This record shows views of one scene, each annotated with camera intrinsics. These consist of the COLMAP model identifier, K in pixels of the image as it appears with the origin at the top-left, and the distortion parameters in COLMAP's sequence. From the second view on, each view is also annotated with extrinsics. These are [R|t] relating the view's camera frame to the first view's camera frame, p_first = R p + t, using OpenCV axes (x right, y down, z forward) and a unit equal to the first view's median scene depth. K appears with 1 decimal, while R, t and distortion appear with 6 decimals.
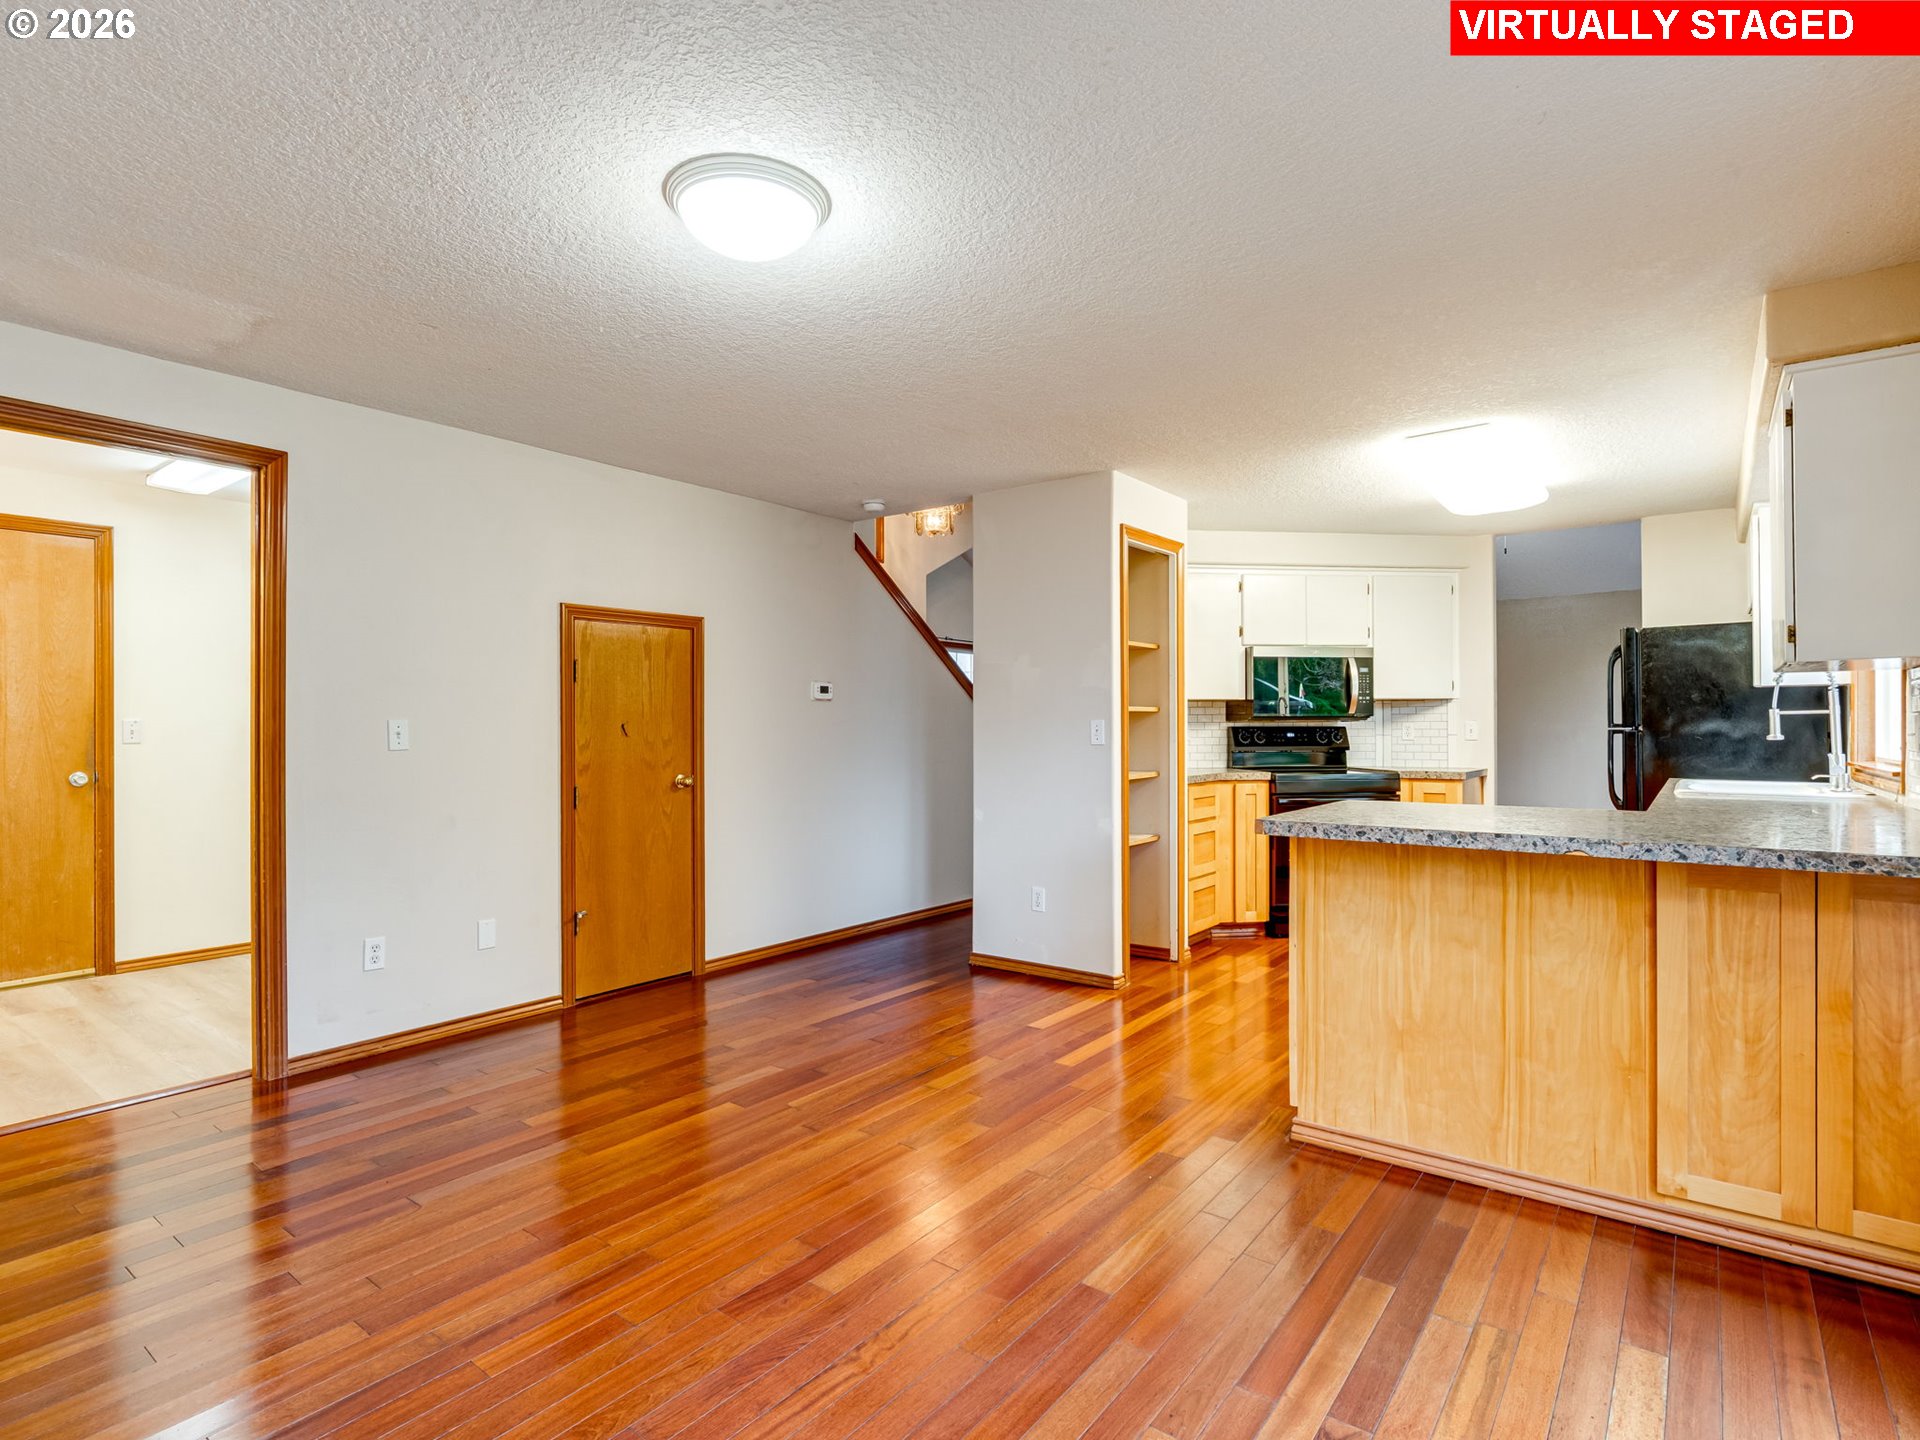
lens RADIAL K [[982.1, 0, 961.7], [0, 982.1, 723.3], [0, 0, 1]] dist [-0.010110, 0.004912]
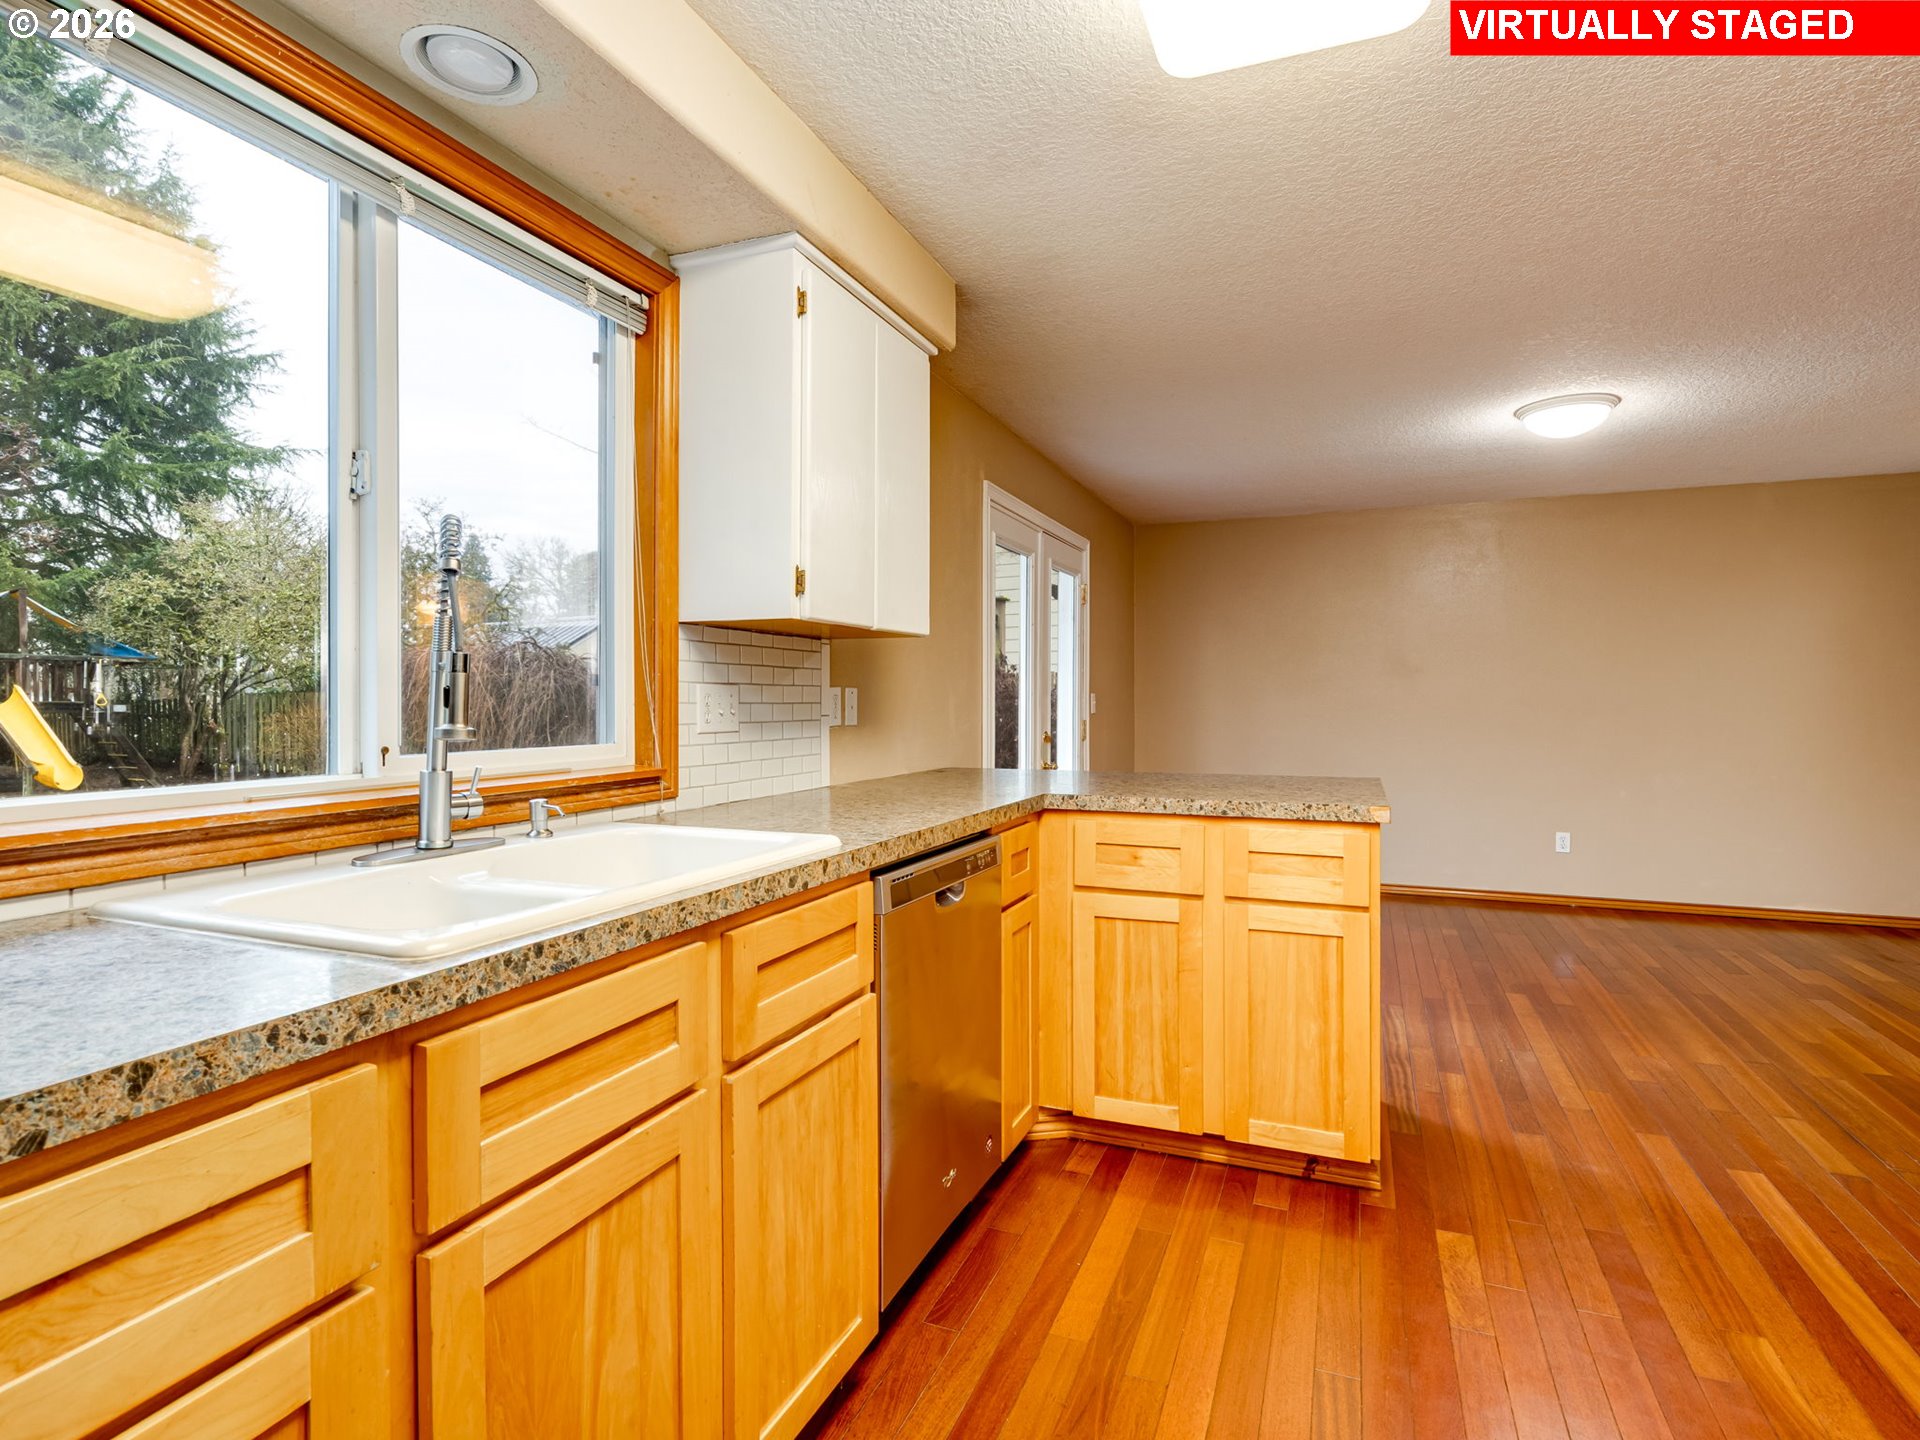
lens RADIAL K [[982.1, 0, 952.7], [0, 982.1, 707.6], [0, 0, 1]] dist [-0.010110, 0.004912]
pose [[-0.968458, 0.004505, -0.249138, 0.820723], [0.004015, 0.999989, 0.002476, 0.006011], [0.249146, 0.001397, -0.968465, 1.516037]]
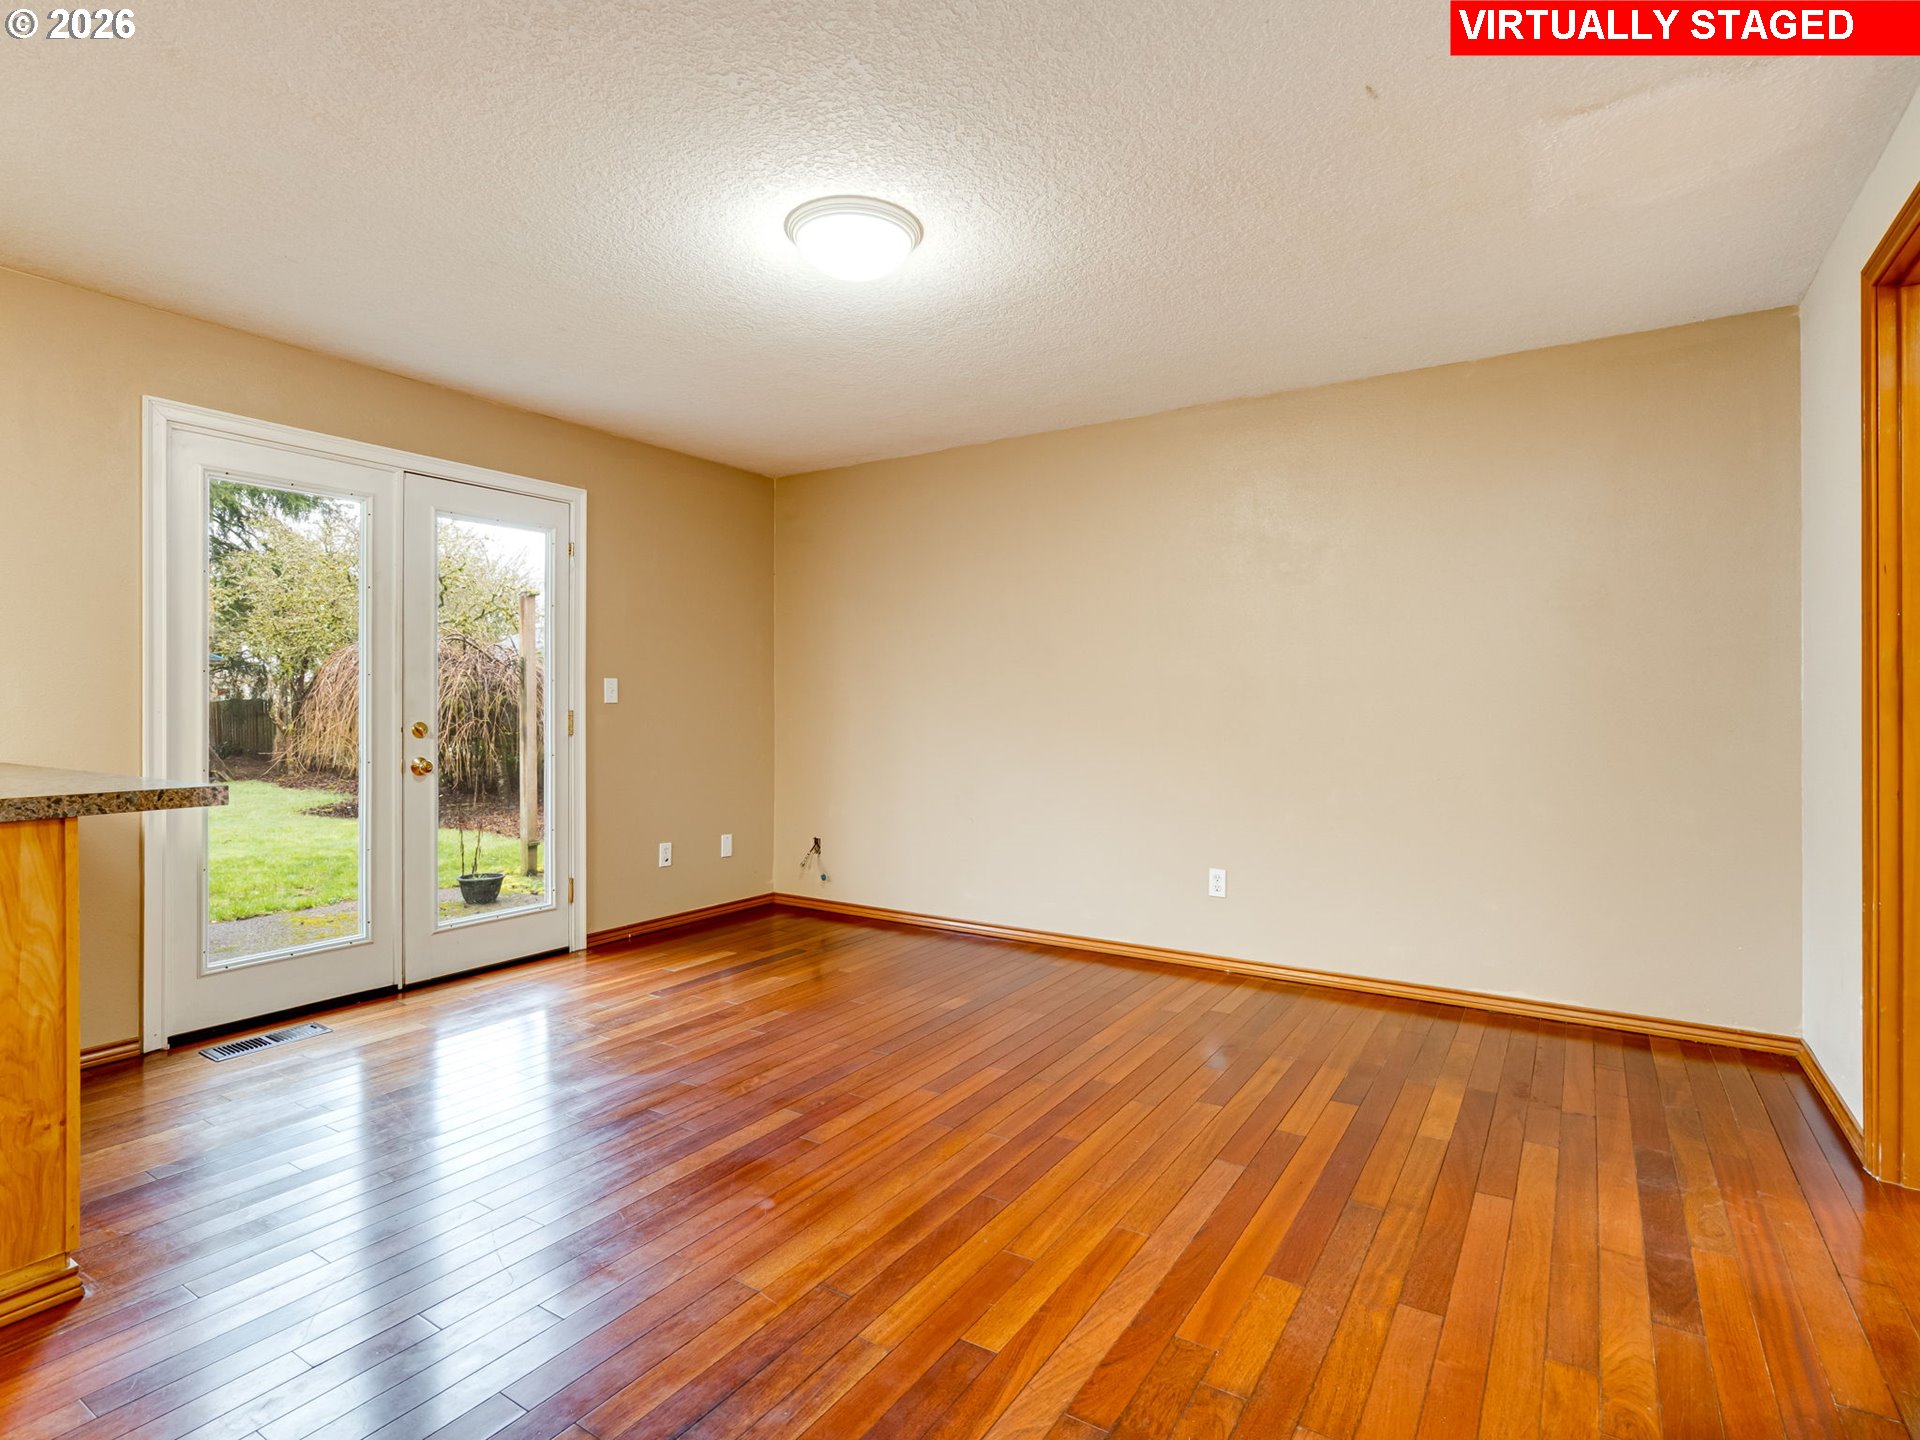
lens RADIAL K [[982.1, 0, 936.0], [0, 982.1, 699.2], [0, 0, 1]] dist [-0.010110, 0.004912]
pose [[-0.998252, 0.001074, -0.059099, -0.151087], [0.001774, 0.999929, -0.011806, 0.031529], [0.059083, -0.011891, -0.998182, 1.352376]]
